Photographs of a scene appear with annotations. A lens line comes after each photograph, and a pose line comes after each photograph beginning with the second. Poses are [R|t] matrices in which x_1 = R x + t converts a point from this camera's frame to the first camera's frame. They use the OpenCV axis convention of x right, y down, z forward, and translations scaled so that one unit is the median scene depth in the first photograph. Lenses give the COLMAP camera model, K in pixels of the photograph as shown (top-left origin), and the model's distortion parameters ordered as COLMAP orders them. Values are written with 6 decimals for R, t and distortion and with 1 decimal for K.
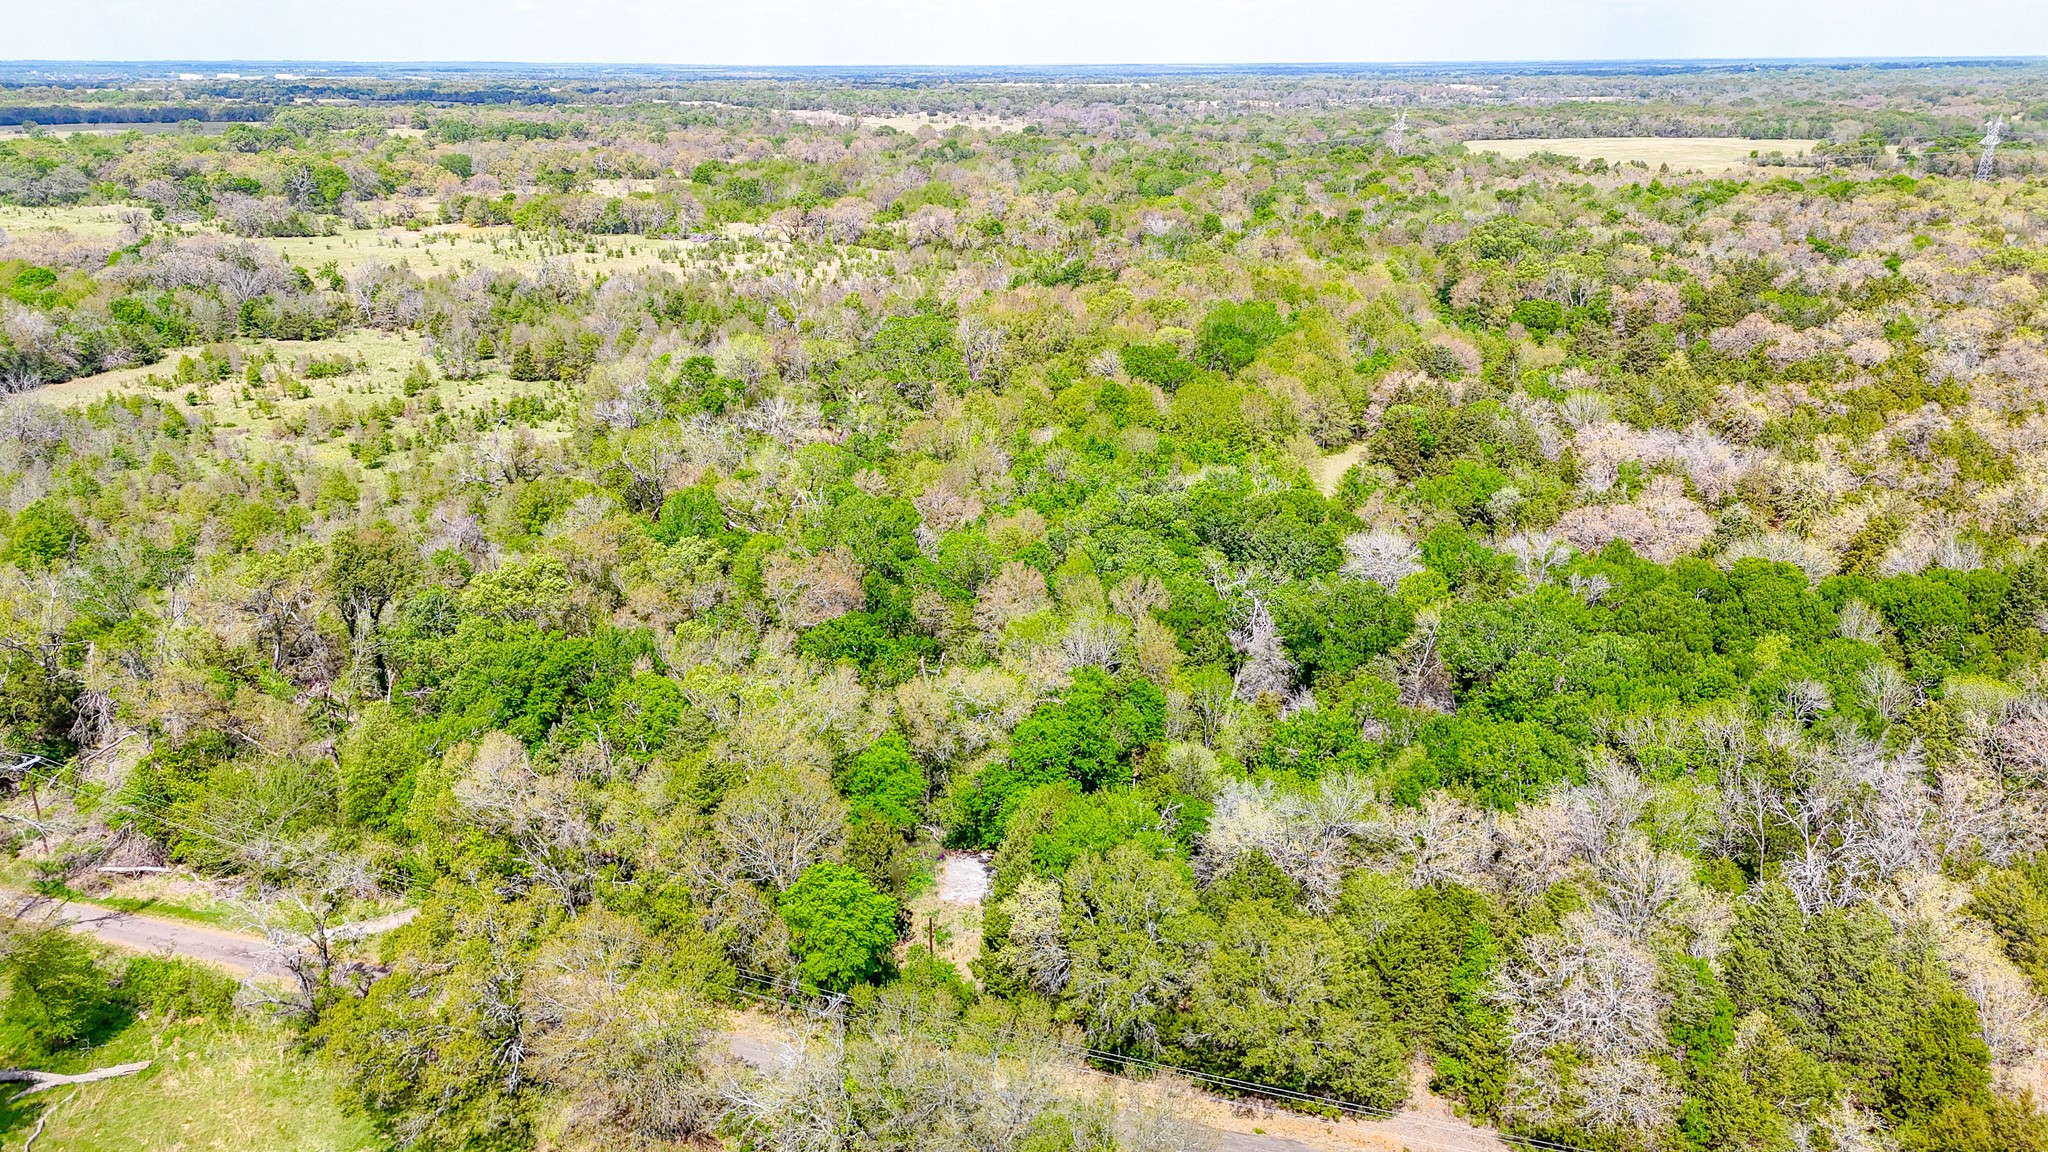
lens RADIAL K [[1495.4, 0, 1024.0], [0, 1495.4, 576.0], [0, 0, 1]] dist [0.065237, -0.058860]
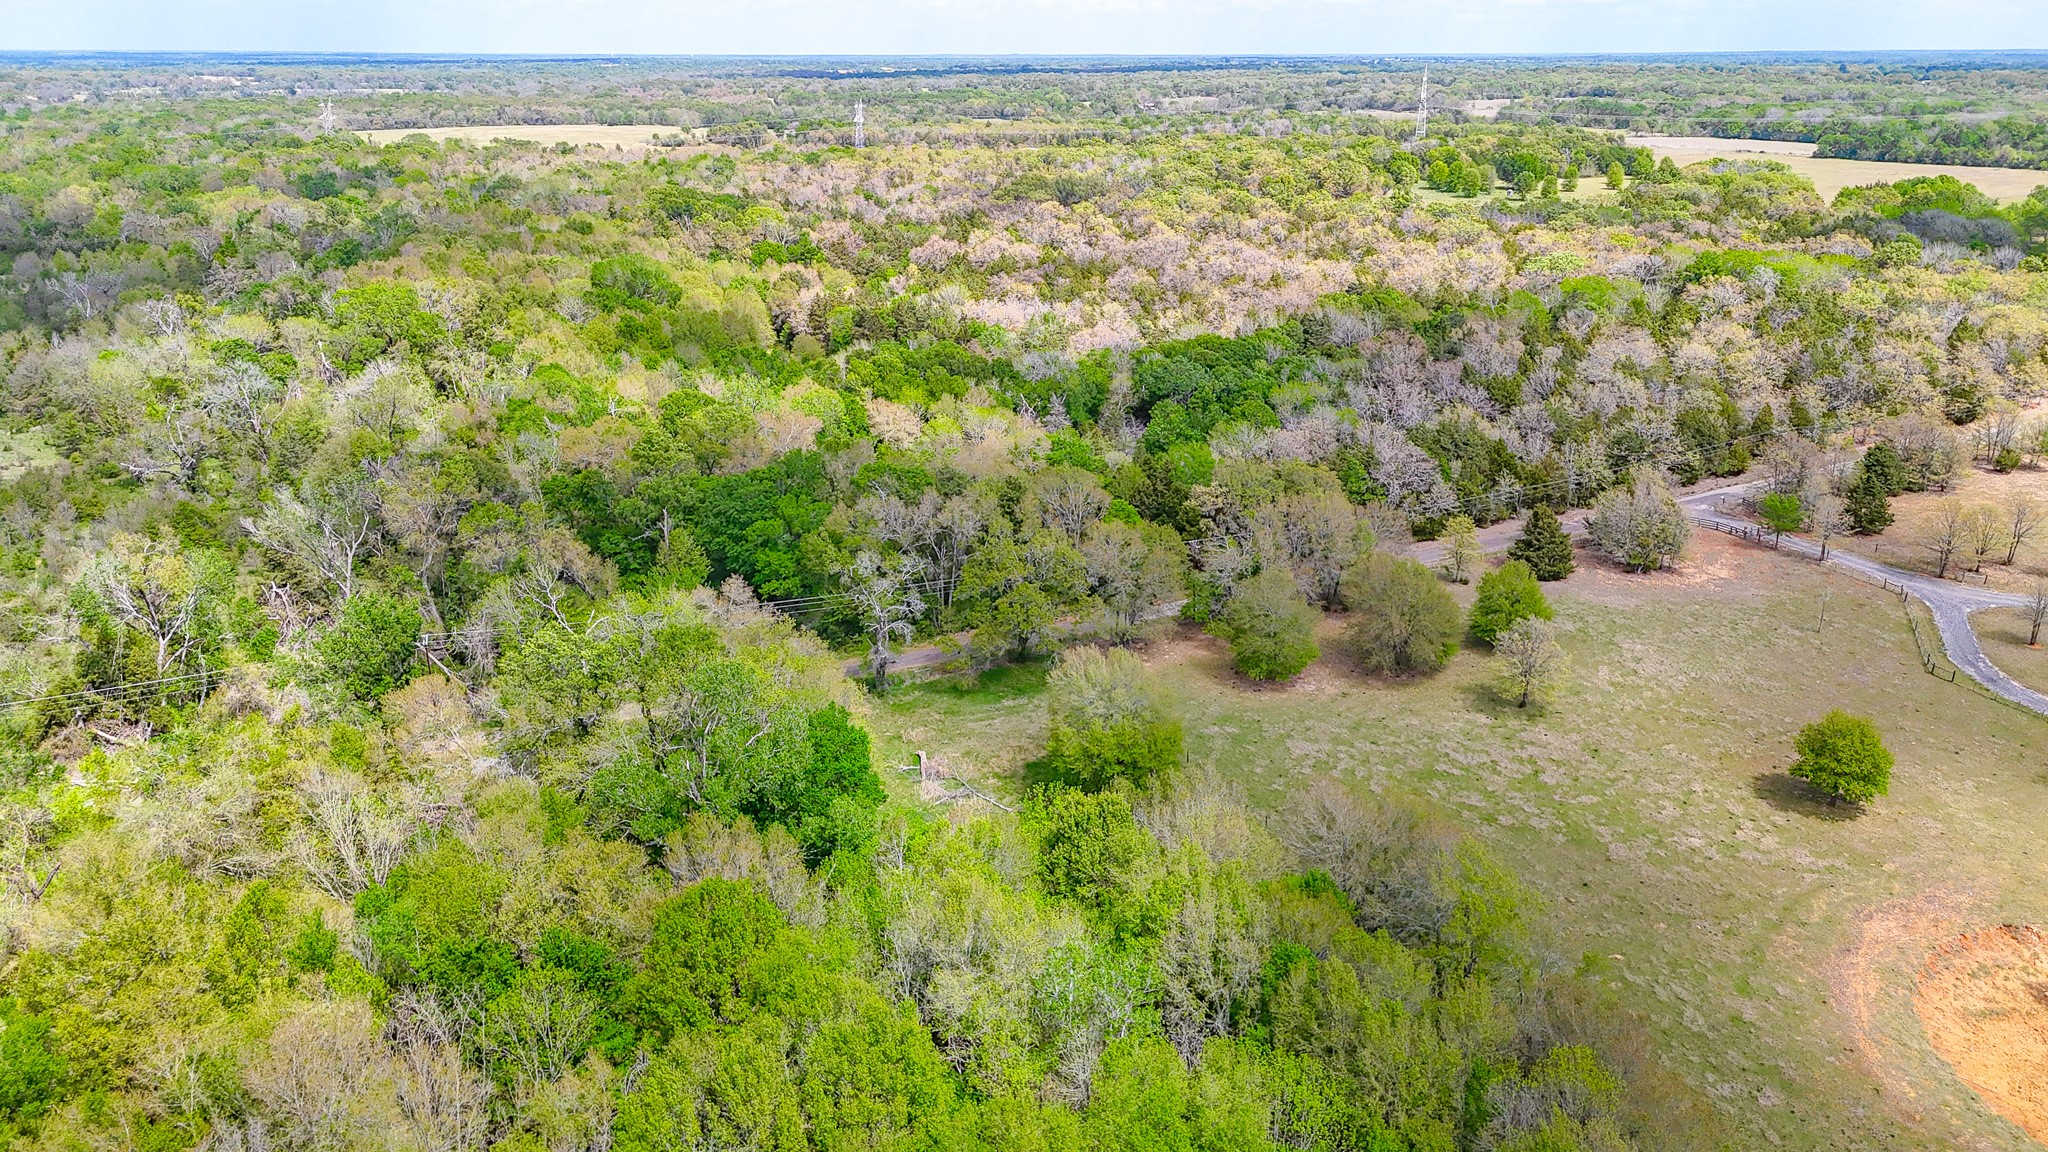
lens RADIAL K [[1502.6, 0, 1024.0], [0, 1502.6, 576.0], [0, 0, 1]] dist [0.060999, -0.054217]
pose [[0.718171, -0.225440, 0.658337, -0.271439], [0.223810, 0.970631, 0.088230, 0.018511], [-0.658893, 0.083978, 0.747534, -0.049904]]
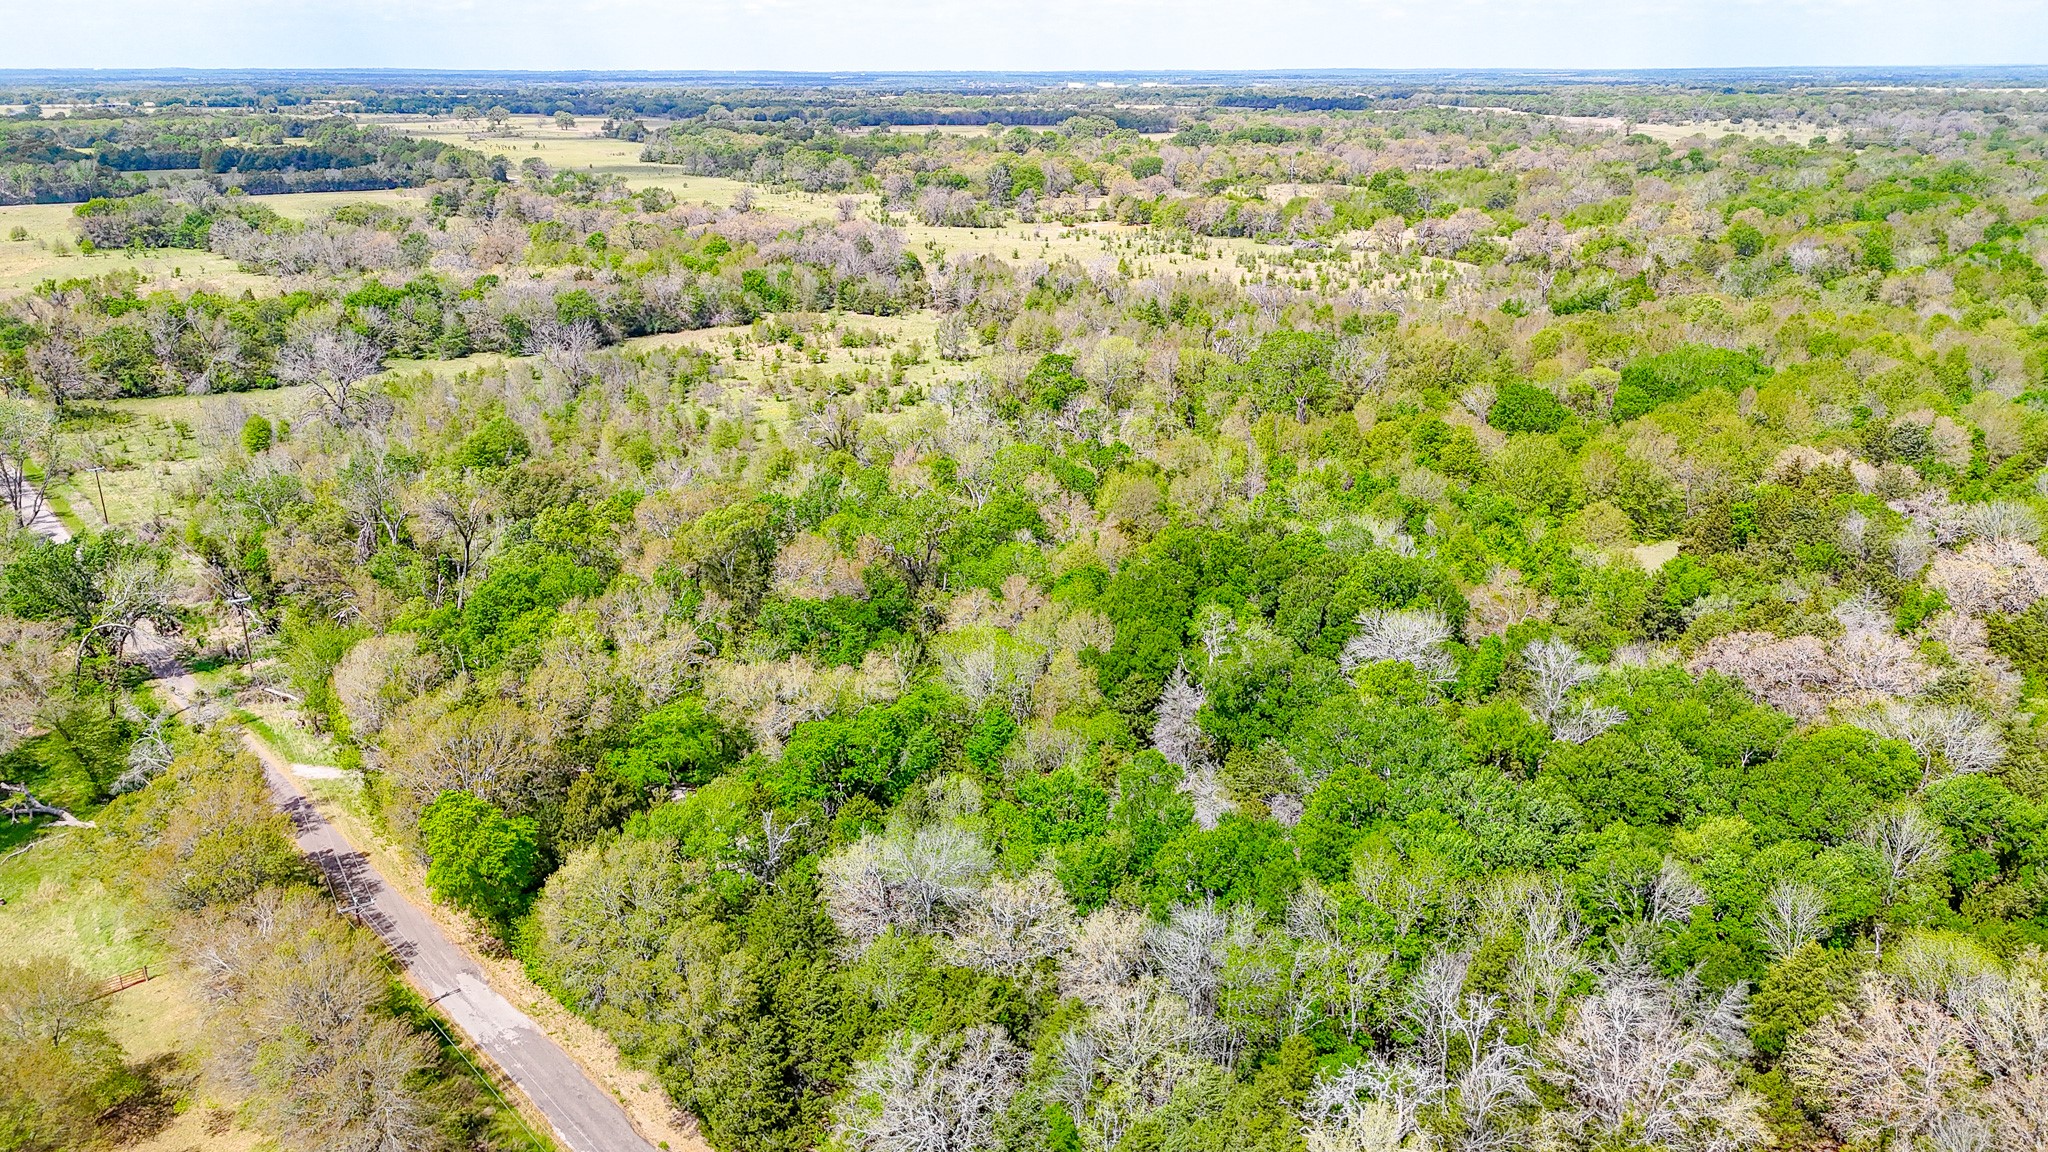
lens RADIAL K [[1495.4, 0, 1024.0], [0, 1495.4, 576.0], [0, 0, 1]] dist [0.065237, -0.058860]
pose [[0.866927, 0.159552, -0.472209, 0.140171], [-0.161179, 0.986219, 0.037320, -0.014375], [0.471656, 0.043757, 0.880696, 0.039060]]
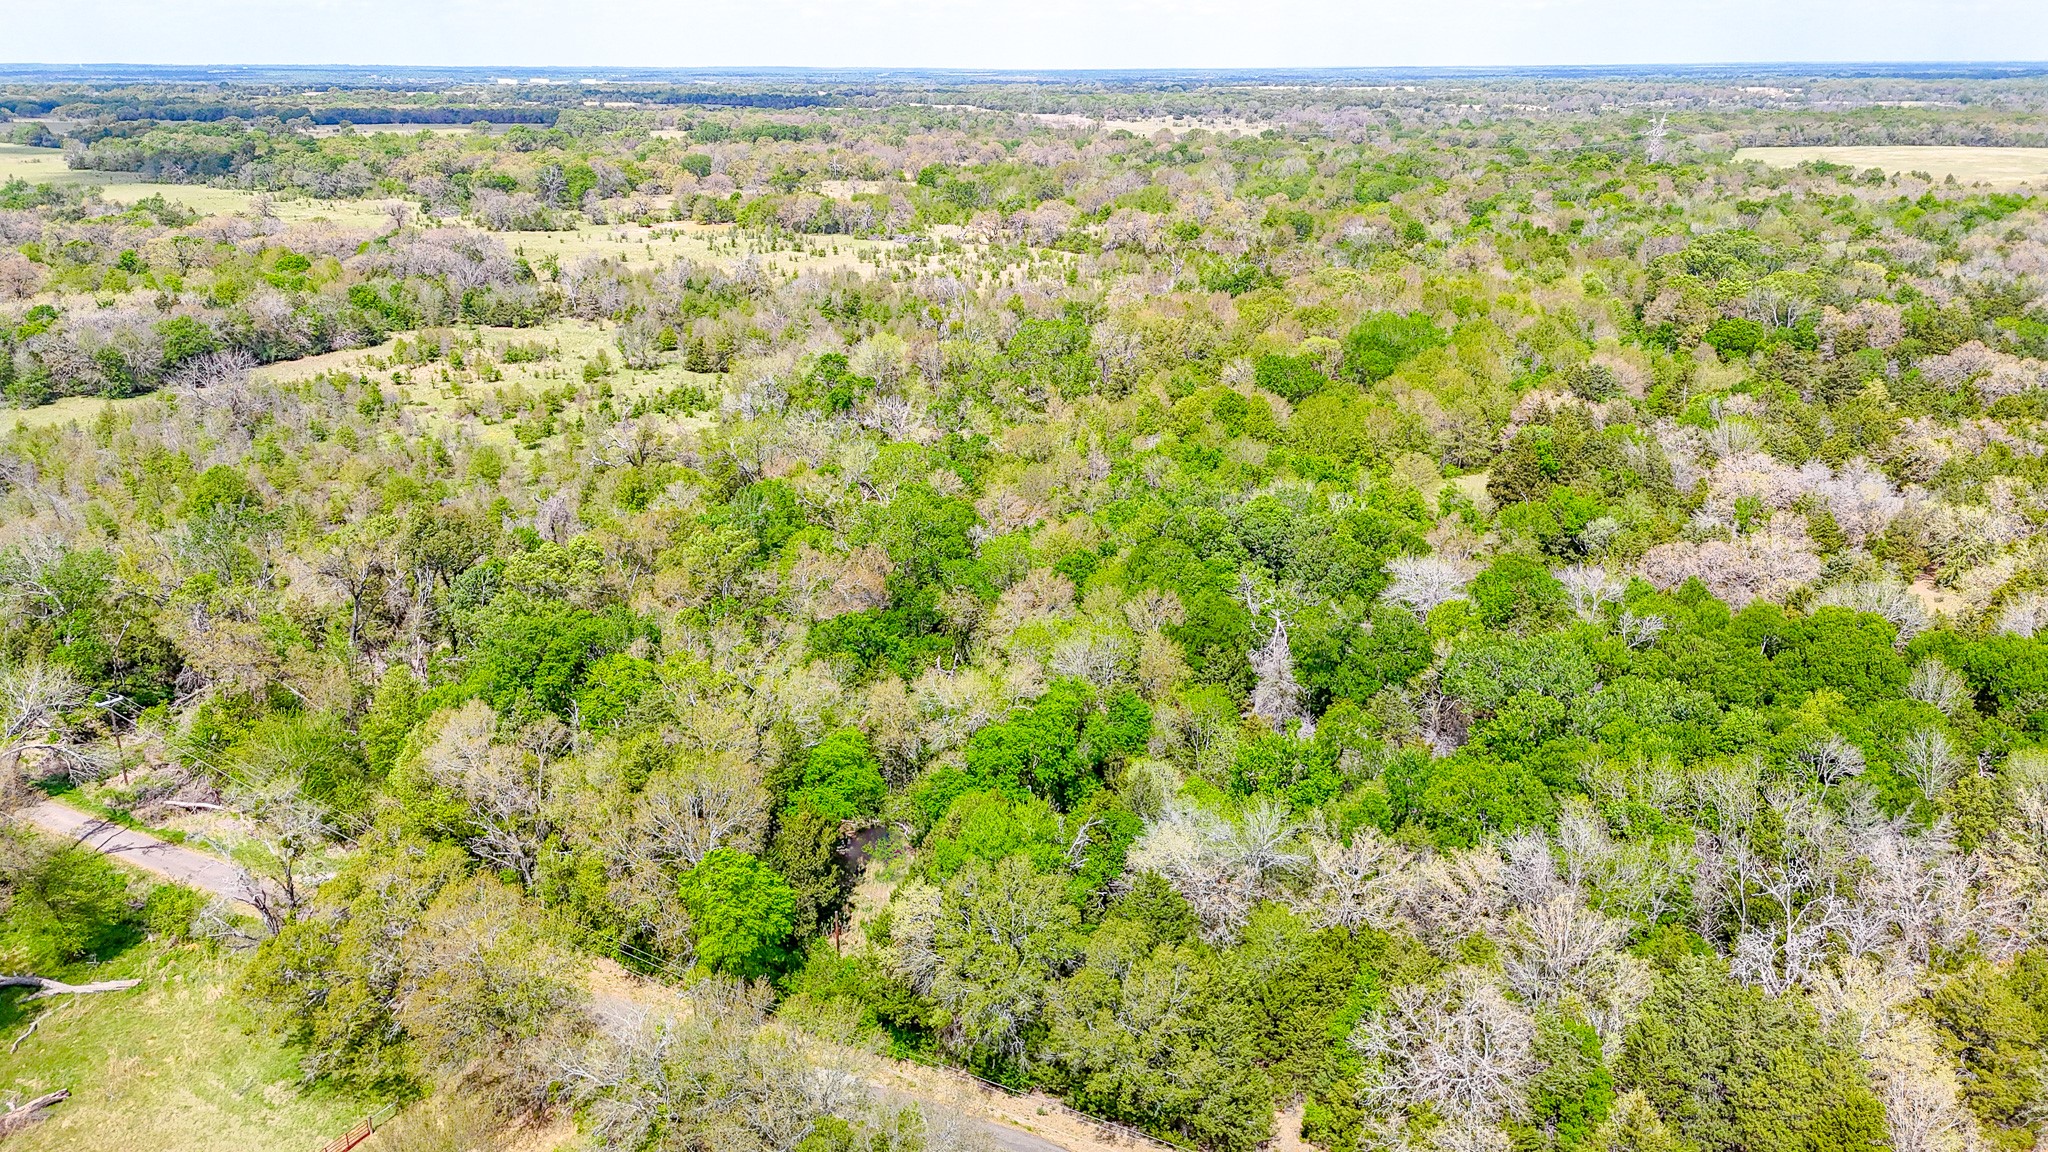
lens RADIAL K [[1495.4, 0, 1024.0], [0, 1495.4, 576.0], [0, 0, 1]] dist [0.065237, -0.058860]
pose [[0.985873, 0.054334, -0.158435, 0.042162], [-0.054671, 0.998502, 0.002237, -0.001652], [0.158319, 0.006456, 0.987367, 0.003726]]
